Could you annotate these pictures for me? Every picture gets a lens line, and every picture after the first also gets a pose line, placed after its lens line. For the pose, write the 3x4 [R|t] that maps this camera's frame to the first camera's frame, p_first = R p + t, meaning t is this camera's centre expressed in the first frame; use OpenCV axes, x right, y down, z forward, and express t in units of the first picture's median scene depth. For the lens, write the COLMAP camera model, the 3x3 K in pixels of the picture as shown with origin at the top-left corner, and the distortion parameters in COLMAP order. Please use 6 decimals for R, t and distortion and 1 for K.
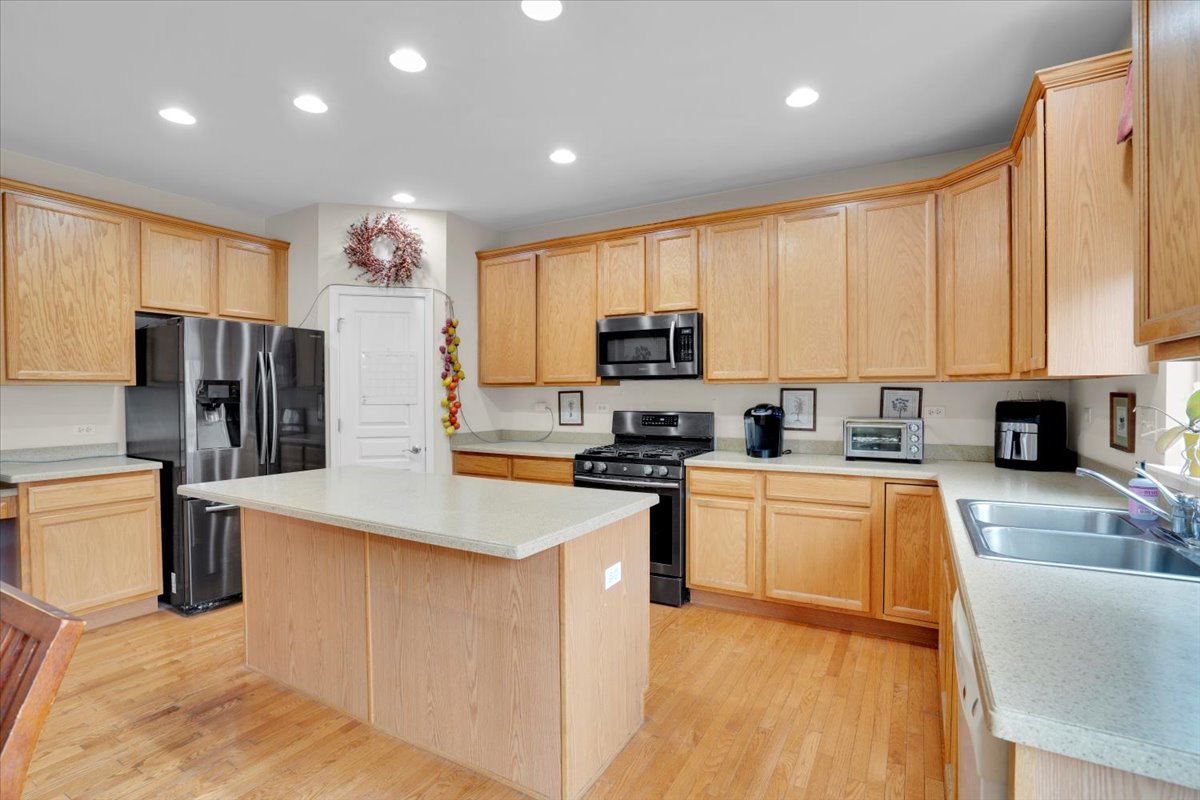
lens RADIAL K [[556.6, 0, 595.4], [0, 556.6, 399.8], [0, 0, 1]] dist [-0.038757, 0.006051]
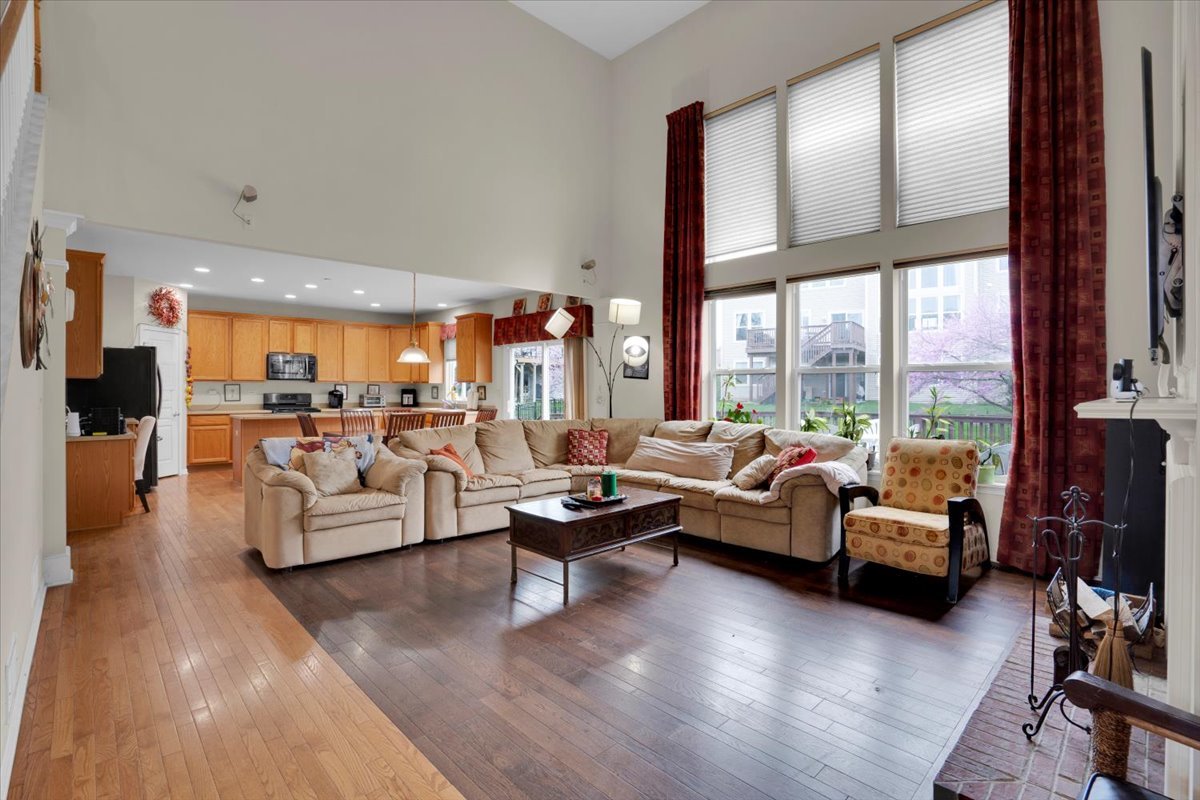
lens RADIAL K [[556.6, 0, 607.1], [0, 556.6, 399.1], [0, 0, 1]] dist [-0.038757, 0.006051]
pose [[0.279636, -0.010813, 0.960045, -1.772775], [0.005775, 0.999937, 0.009580, 0.030874], [-0.960089, 0.002865, 0.279681, -0.980256]]
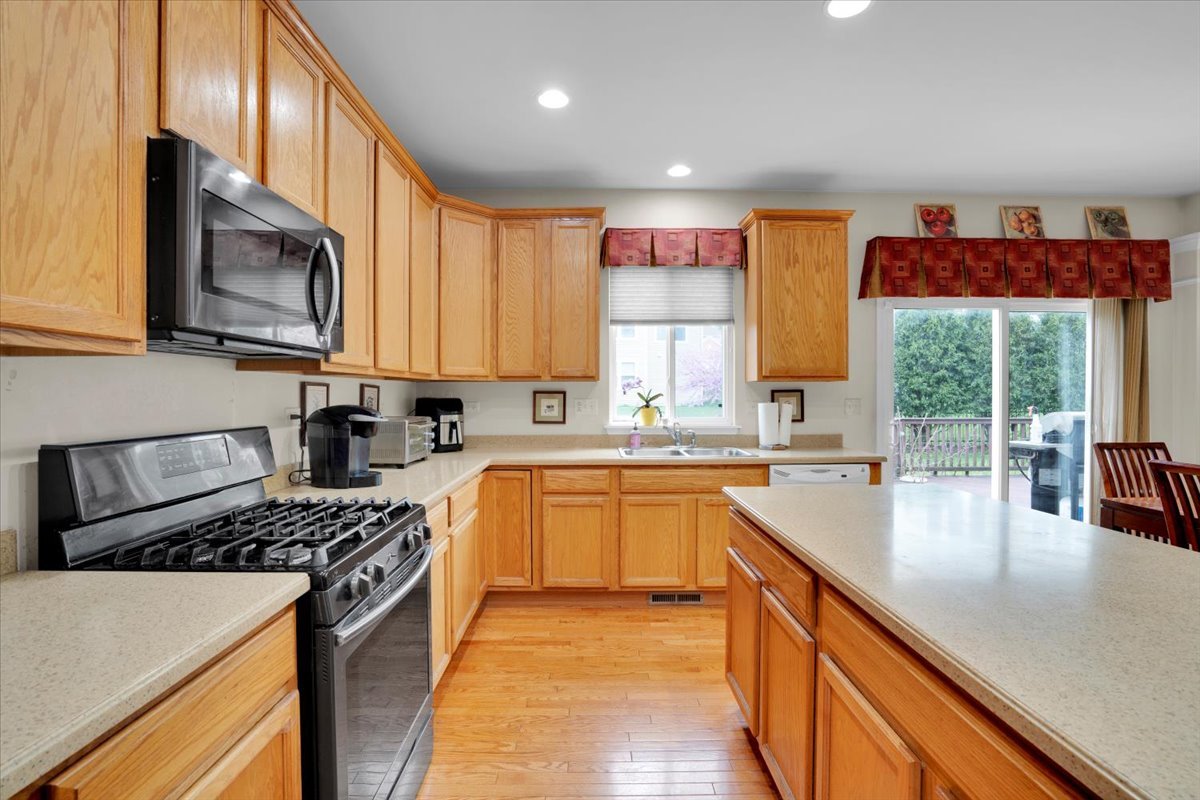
lens RADIAL K [[556.6, 0, 598.9], [0, 556.6, 394.9], [0, 0, 1]] dist [-0.038757, 0.006051]
pose [[-0.505904, -0.001550, 0.862588, -0.355401], [0.014119, 0.999850, 0.010077, -0.009362], [-0.862474, 0.017277, -0.505806, 0.963824]]
